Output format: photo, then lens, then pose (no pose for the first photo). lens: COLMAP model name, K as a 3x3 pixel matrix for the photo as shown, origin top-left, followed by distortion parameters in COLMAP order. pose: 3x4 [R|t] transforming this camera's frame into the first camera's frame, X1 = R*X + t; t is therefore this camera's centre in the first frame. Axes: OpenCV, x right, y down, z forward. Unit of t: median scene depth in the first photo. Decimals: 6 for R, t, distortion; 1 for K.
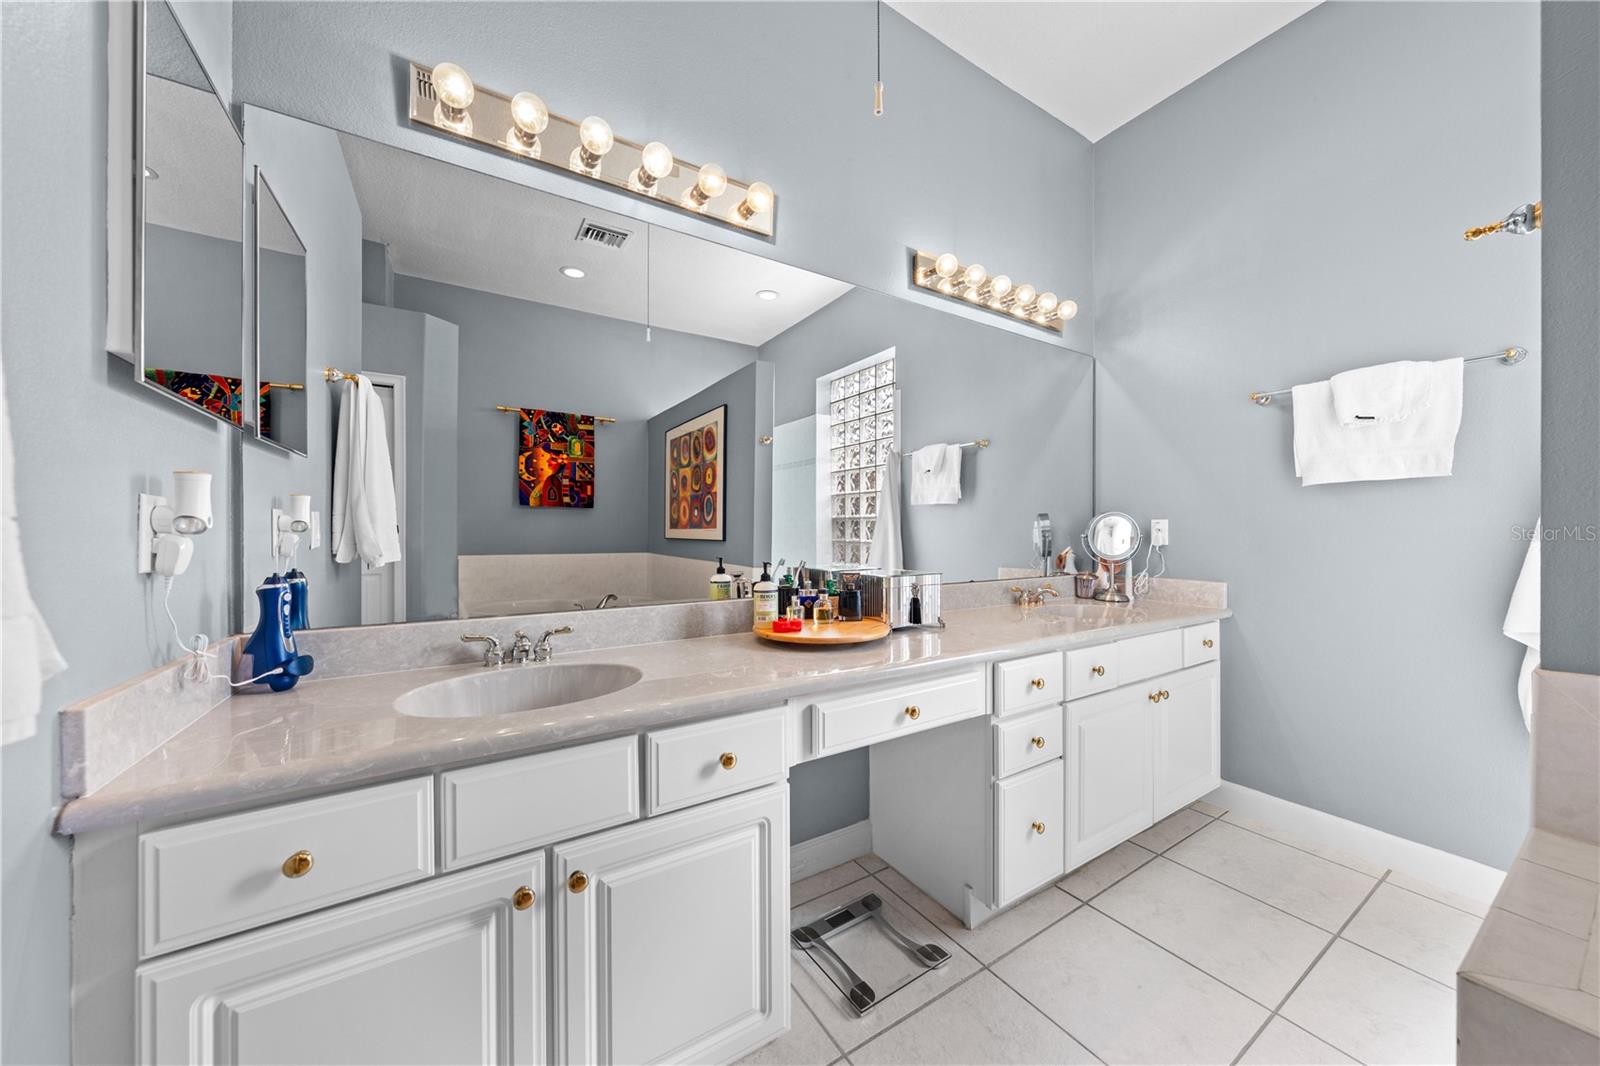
lens RADIAL K [[543.4, 0, 796.7], [0, 543.4, 528.4], [0, 0, 1]] dist [-0.003325, 0.000212]
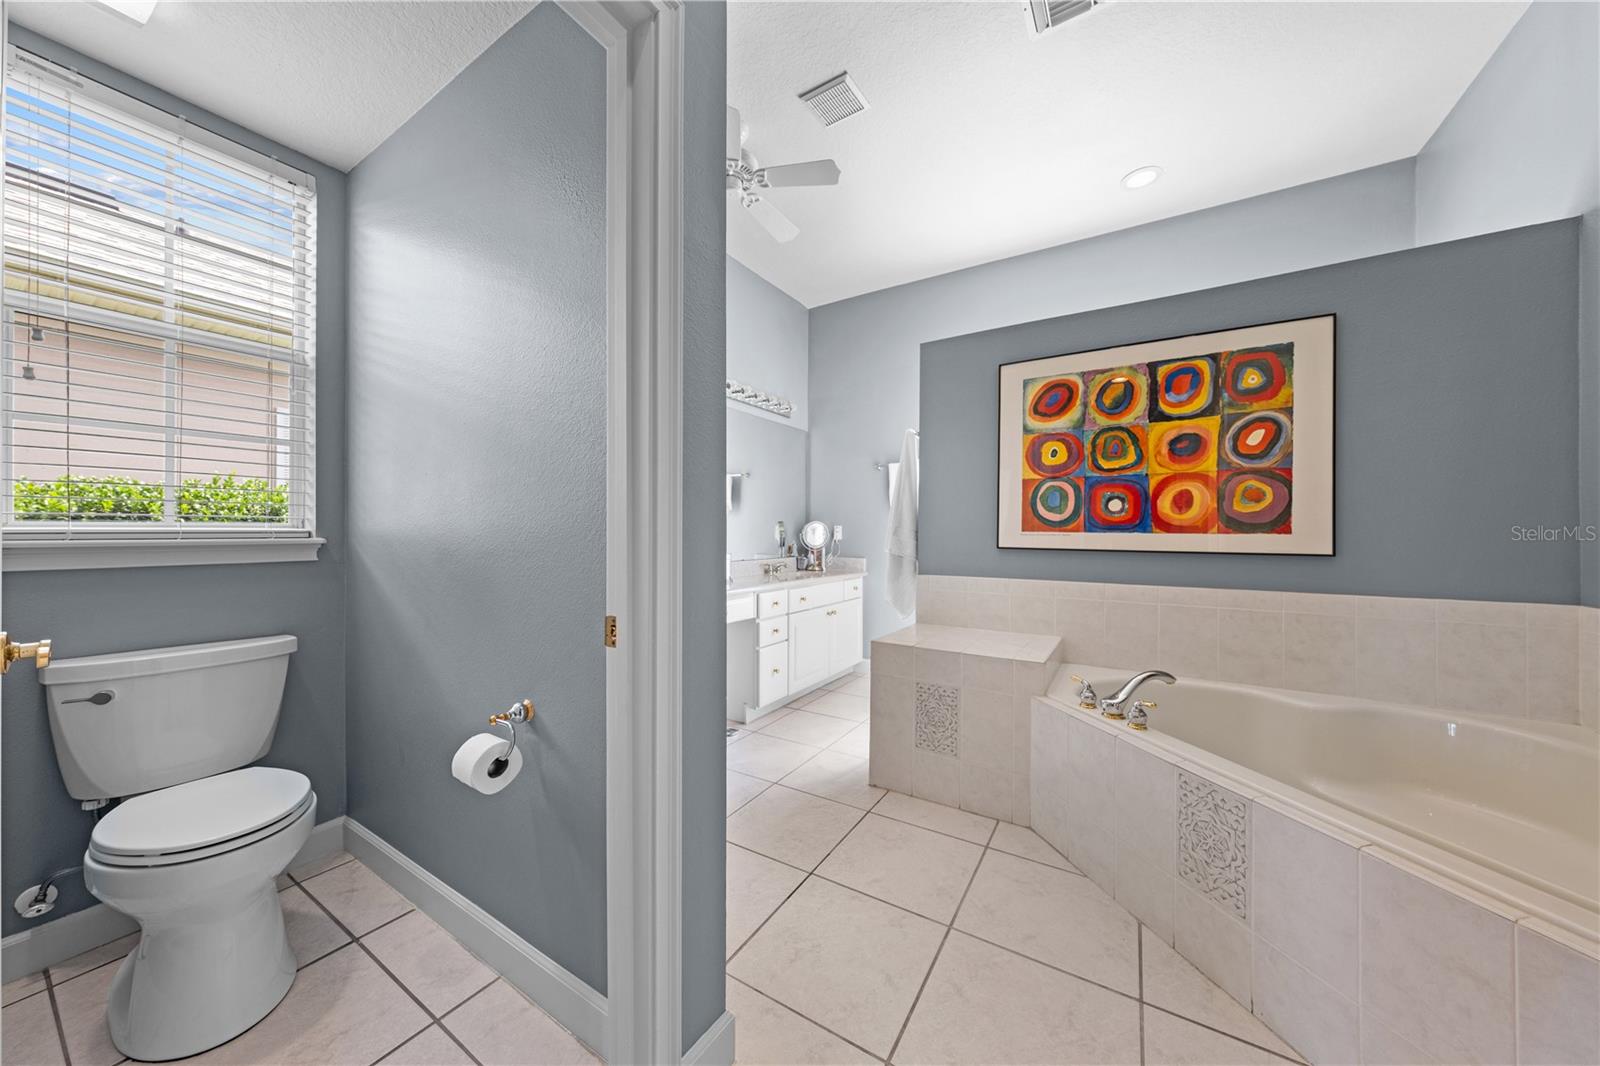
lens RADIAL K [[543.4, 0, 799.9], [0, 543.4, 533.1], [0, 0, 1]] dist [-0.003325, 0.000212]
pose [[0.899956, -0.001831, 0.435977, -0.266371], [-0.001117, 0.999978, 0.006505, -0.002857], [-0.435979, -0.006341, 0.899934, -0.633797]]
